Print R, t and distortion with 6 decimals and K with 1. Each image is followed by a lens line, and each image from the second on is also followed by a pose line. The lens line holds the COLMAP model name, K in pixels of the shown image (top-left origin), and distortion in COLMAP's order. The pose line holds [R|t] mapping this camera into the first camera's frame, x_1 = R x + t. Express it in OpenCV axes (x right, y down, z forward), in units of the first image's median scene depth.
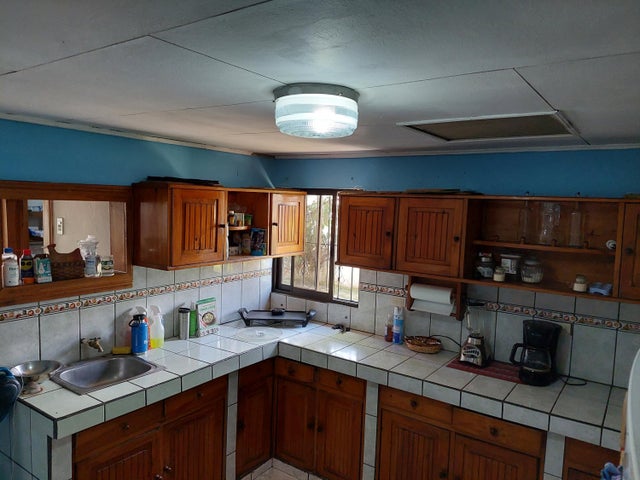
lens RADIAL K [[471.3, 0, 316.6], [0, 471.3, 239.2], [0, 0, 1]] dist [0.067638, -0.064078]
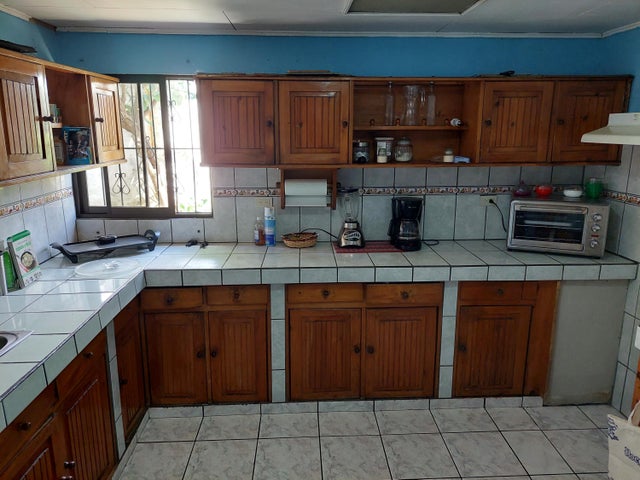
lens RADIAL K [[471.3, 0, 320.1], [0, 471.3, 237.5], [0, 0, 1]] dist [0.067638, -0.064078]
pose [[0.786051, -0.168490, 0.594756, -0.333949], [0.076747, 0.981293, 0.176560, 0.048591], [-0.613379, -0.093139, 0.784278, 0.215295]]
